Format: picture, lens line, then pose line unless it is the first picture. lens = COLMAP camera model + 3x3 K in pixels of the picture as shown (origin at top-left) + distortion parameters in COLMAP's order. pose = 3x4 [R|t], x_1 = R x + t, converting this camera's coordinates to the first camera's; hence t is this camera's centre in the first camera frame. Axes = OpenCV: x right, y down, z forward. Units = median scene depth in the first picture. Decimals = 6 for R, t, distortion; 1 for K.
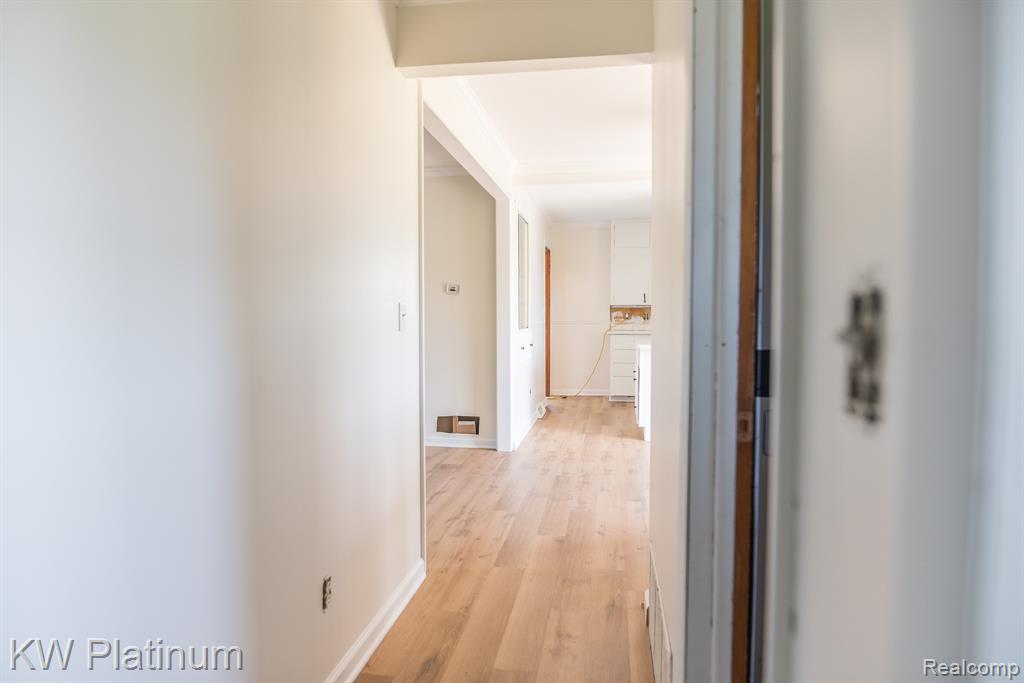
lens RADIAL K [[616.3, 0, 512.0], [0, 616.3, 341.5], [0, 0, 1]] dist [-0.028717, -0.000906]
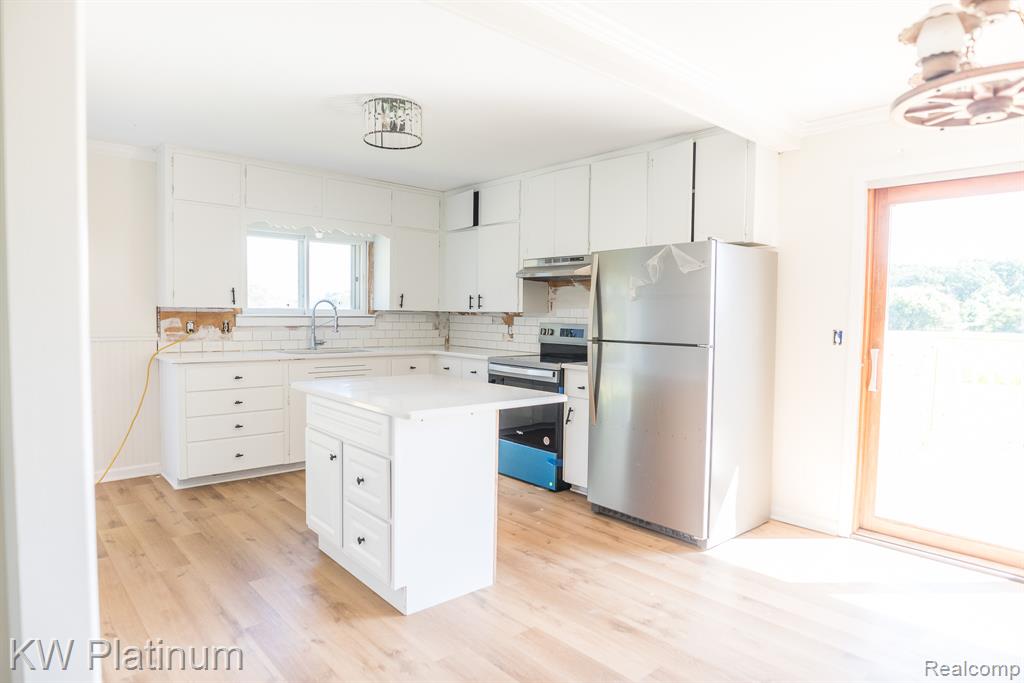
lens RADIAL K [[592.0, 0, 512.0], [0, 592.0, 341.5], [0, 0, 1]] dist [-0.018369, 0.000538]
pose [[0.633013, -0.027879, 0.773639, -0.067672], [0.020566, 0.999604, 0.019194, -0.050899], [-0.773868, 0.003761, 0.633335, 0.689501]]
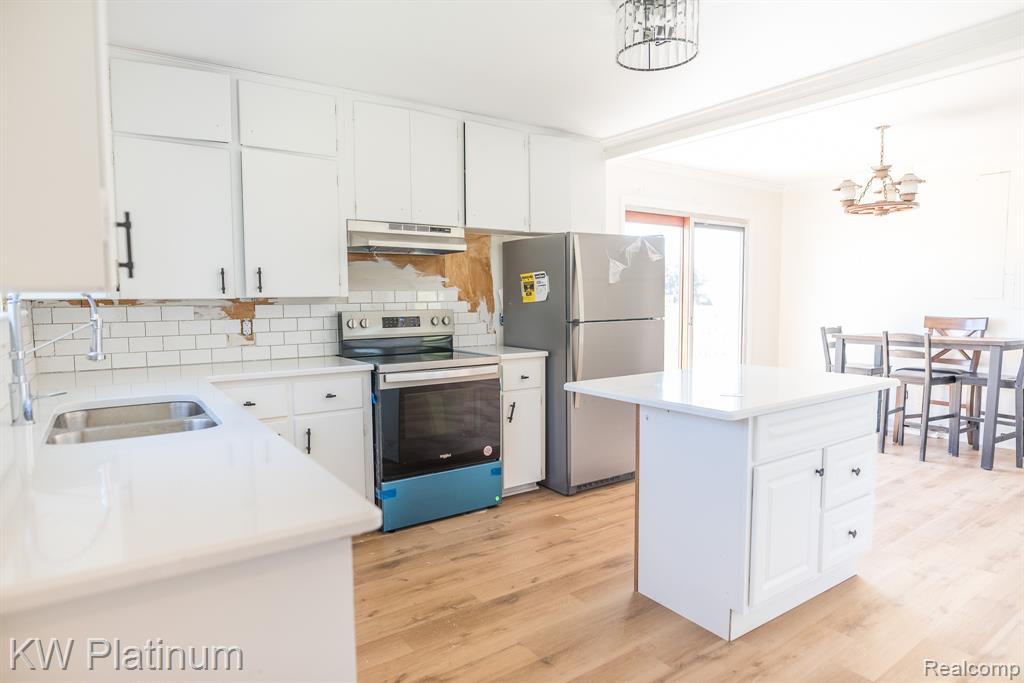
lens RADIAL K [[598.7, 0, 512.0], [0, 598.7, 341.5], [0, 0, 1]] dist [-0.027362, 0.001063]
pose [[-0.694244, -0.045935, 0.718272, 0.081739], [0.042482, 0.993606, 0.104605, -0.089924], [-0.718485, 0.103135, -0.687854, 1.575953]]
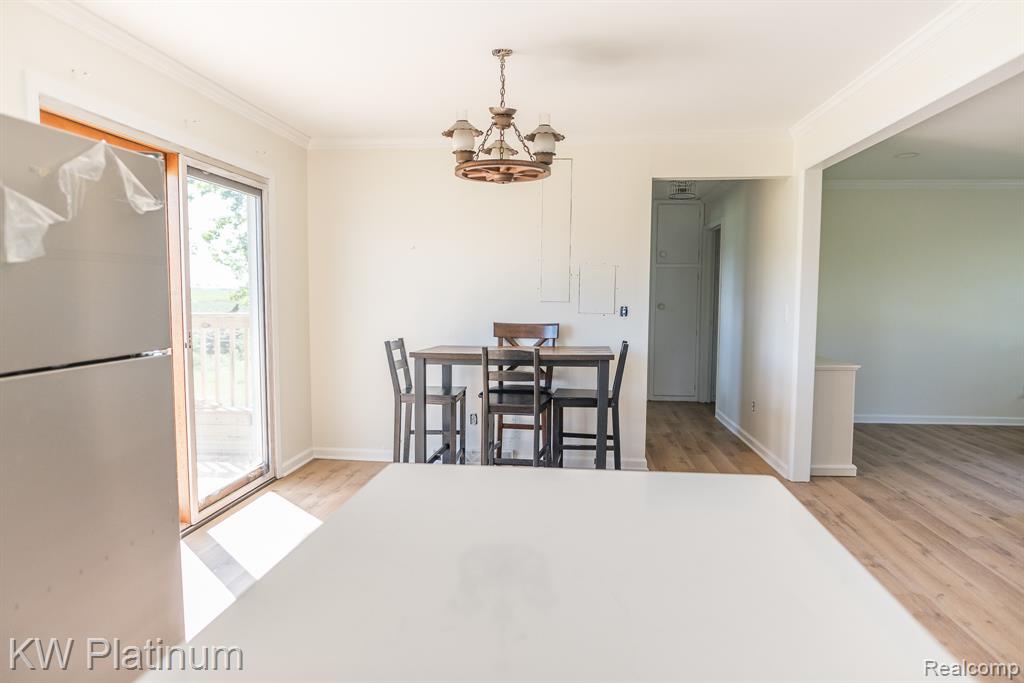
lens RADIAL K [[616.3, 0, 512.0], [0, 616.3, 341.5], [0, 0, 1]] dist [-0.028717, -0.000906]
pose [[-0.998444, -0.001415, -0.055750, 0.328112], [-0.008360, 0.992179, 0.124540, -0.079607], [0.055138, 0.124812, -0.990647, 1.249073]]
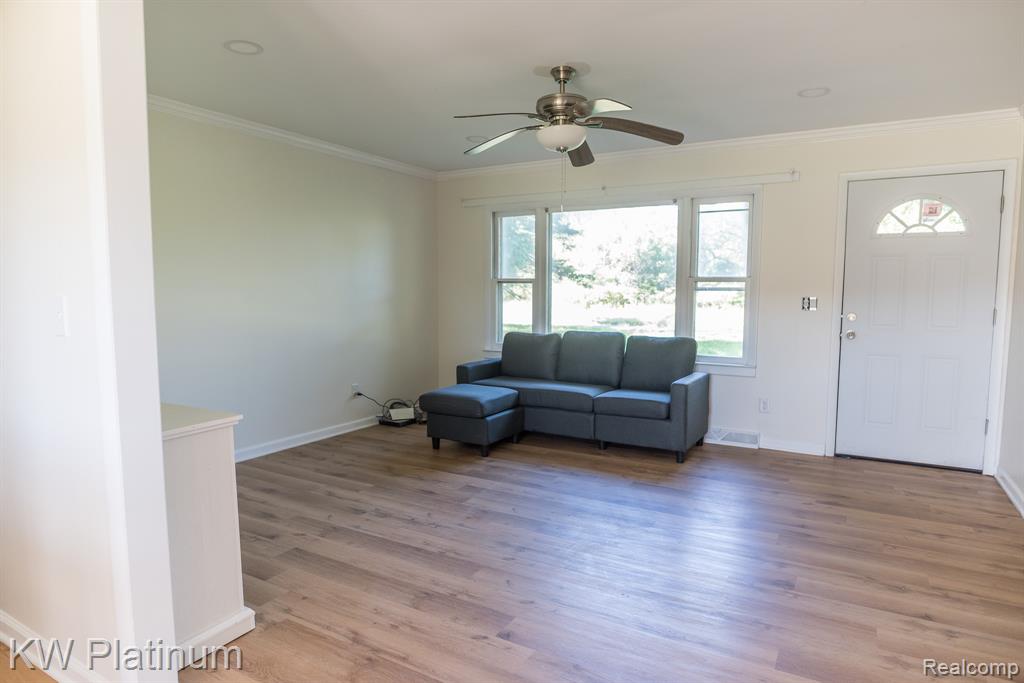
lens RADIAL K [[609.9, 0, 512.0], [0, 609.9, 341.5], [0, 0, 1]] dist [-0.023868, 0.001312]
pose [[-0.363891, 0.076496, -0.928295, 0.130467], [-0.047926, 0.993764, 0.100677, -0.048182], [0.930208, 0.081125, -0.357956, 0.792338]]
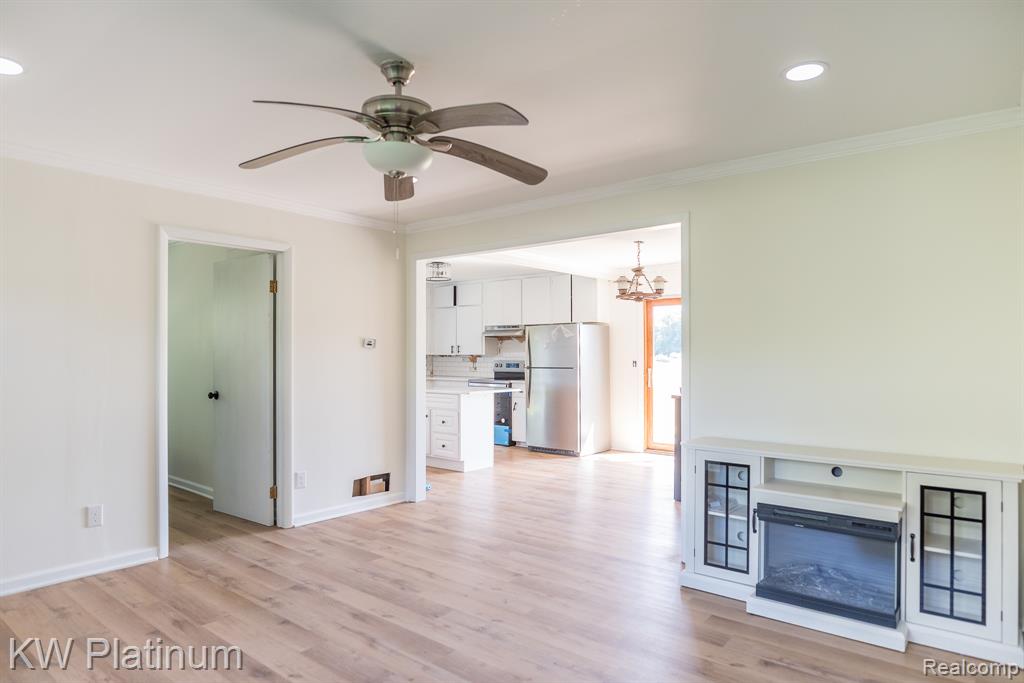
lens RADIAL K [[609.9, 0, 512.0], [0, 609.9, 341.5], [0, 0, 1]] dist [-0.023868, 0.001312]
pose [[0.504236, 0.017647, 0.863385, -0.794675], [0.040843, 0.998185, -0.044255, -0.036334], [-0.862599, 0.057578, 0.502600, 0.324687]]
